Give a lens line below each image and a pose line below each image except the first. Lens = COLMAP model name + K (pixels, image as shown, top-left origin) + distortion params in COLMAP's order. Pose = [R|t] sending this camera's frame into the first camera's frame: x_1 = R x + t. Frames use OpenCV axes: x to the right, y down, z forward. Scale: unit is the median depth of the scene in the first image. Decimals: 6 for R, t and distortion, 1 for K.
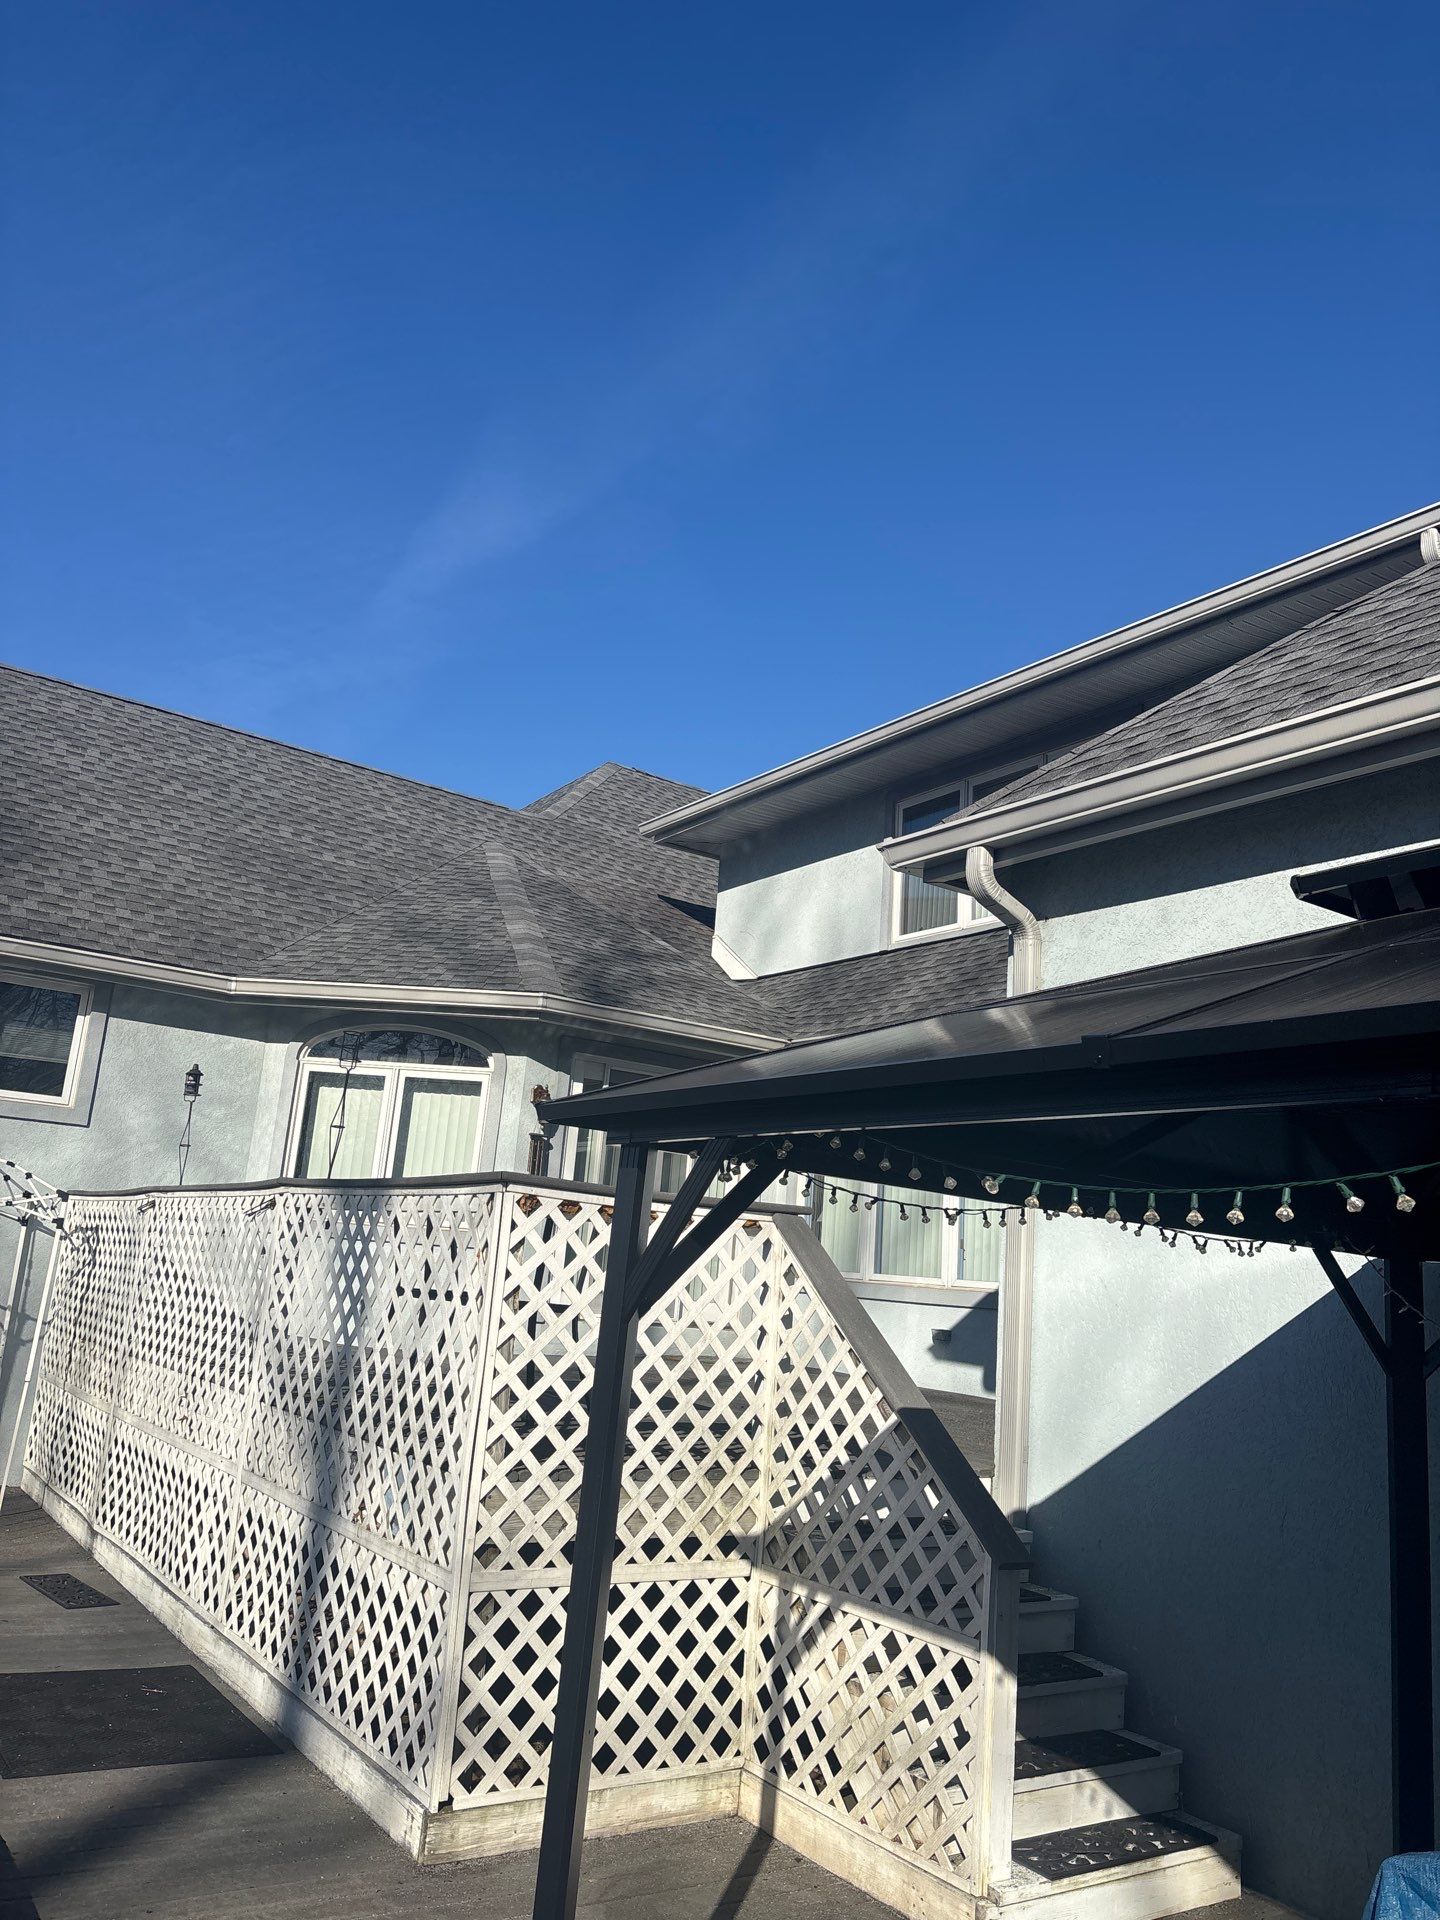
lens RADIAL K [[1438.7, 0, 727.5], [0, 1438.7, 968.3], [0, 0, 1]] dist [0.065721, -0.081506]
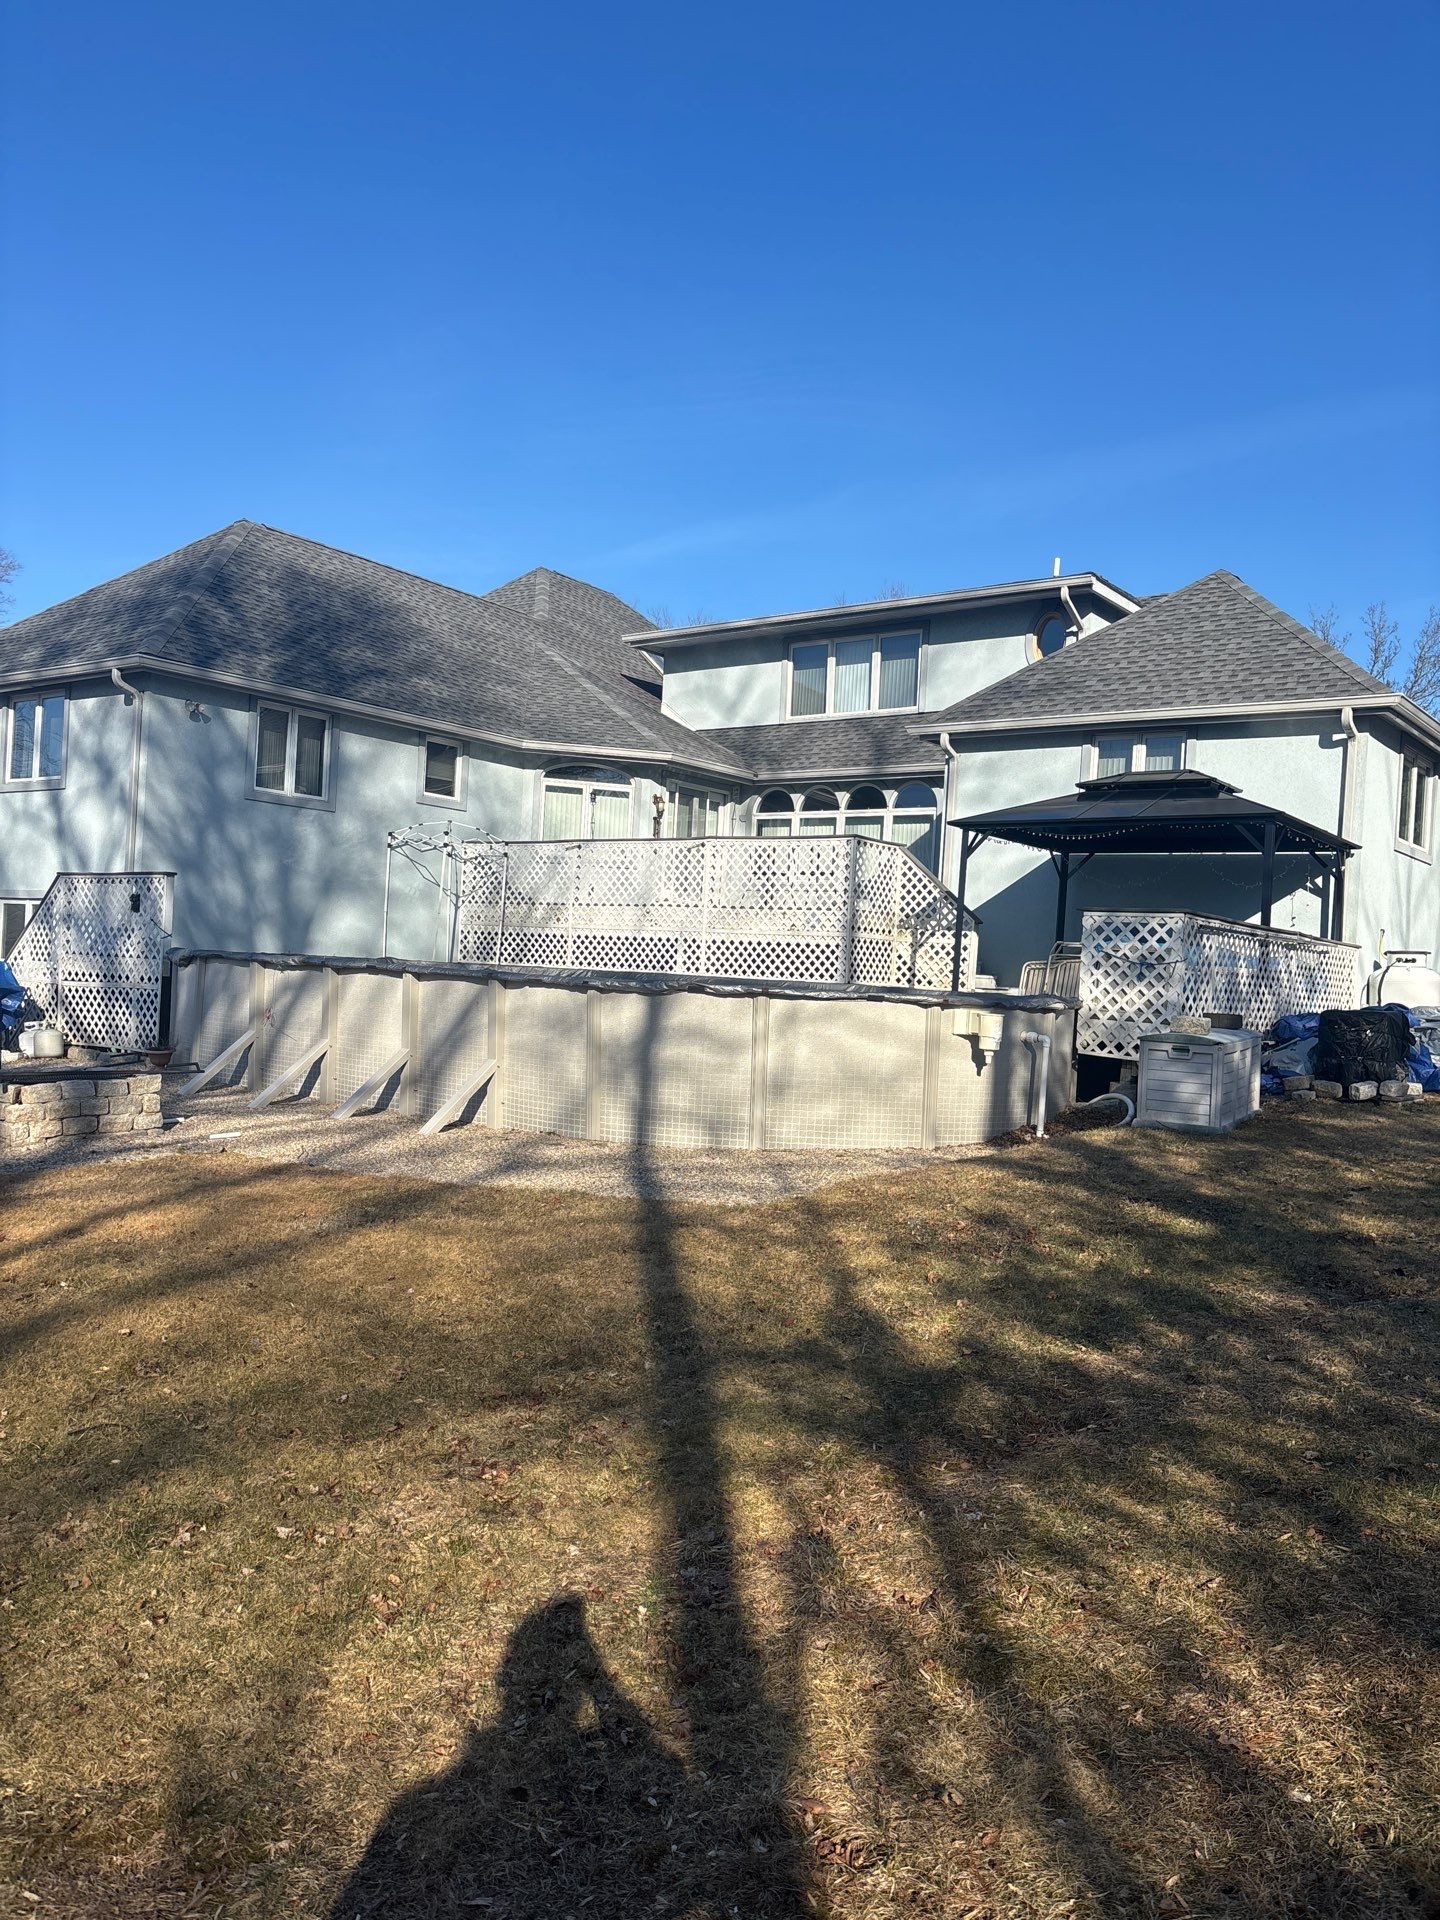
lens RADIAL K [[1438.7, 0, 727.5], [0, 1438.7, 968.3], [0, 0, 1]] dist [0.065721, -0.081506]
pose [[0.949561, -0.025339, 0.312557, -0.693550], [-0.045914, 0.974753, 0.218514, -0.134563], [-0.310203, -0.221843, 0.924424, -1.030820]]
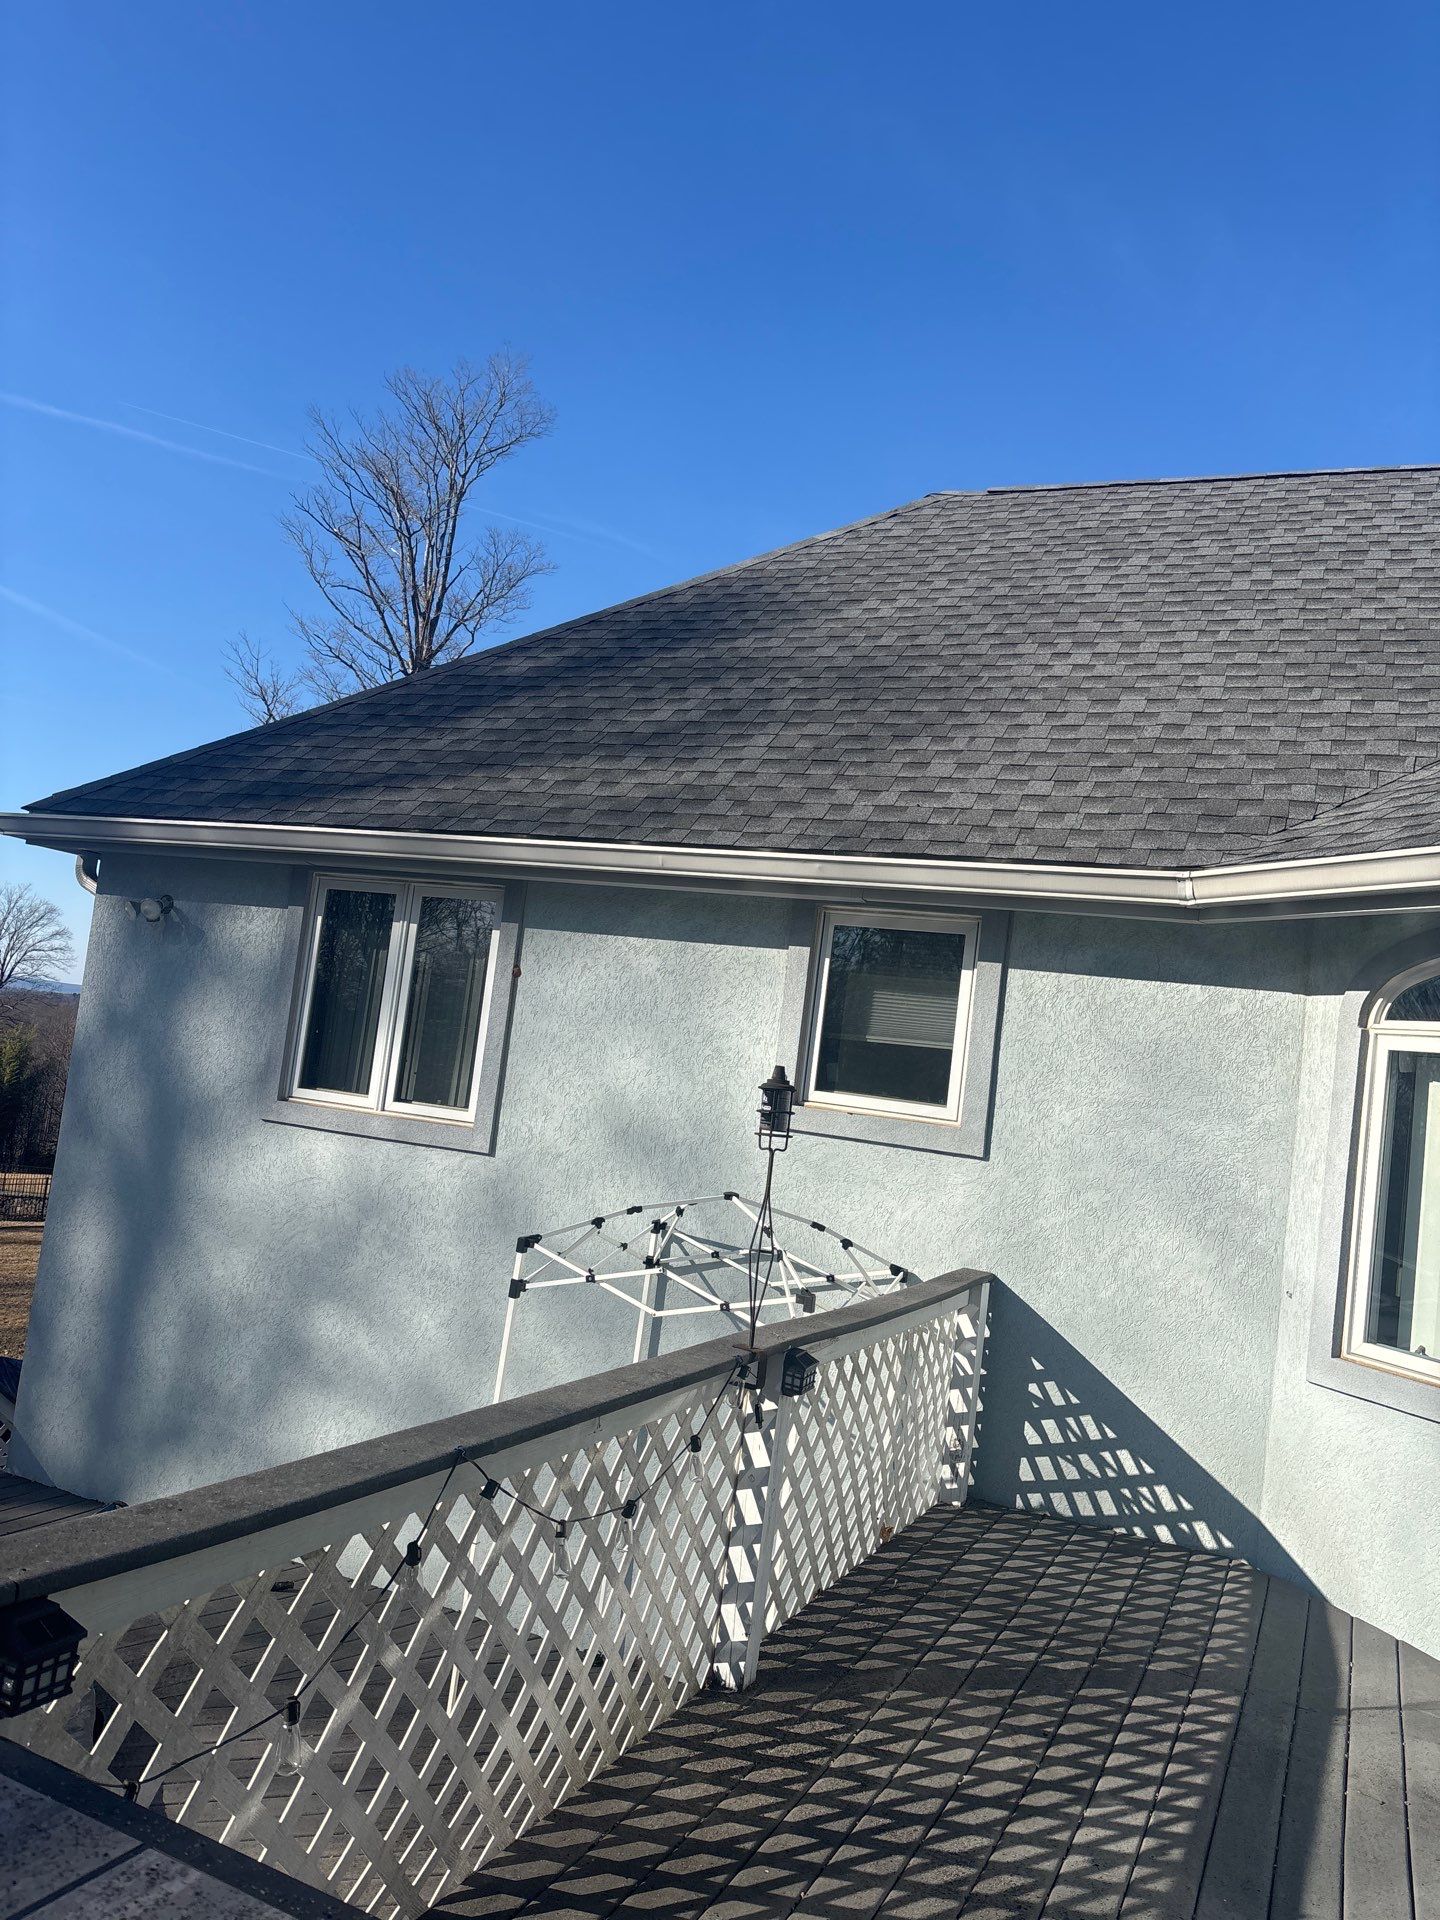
lens RADIAL K [[1438.7, 0, 727.5], [0, 1438.7, 968.3], [0, 0, 1]] dist [0.065721, -0.081506]
pose [[0.523835, -0.074717, -0.848536, 0.002264], [0.100131, 0.994641, -0.025767, 0.035391], [0.845914, -0.071467, 0.528509, 0.575009]]
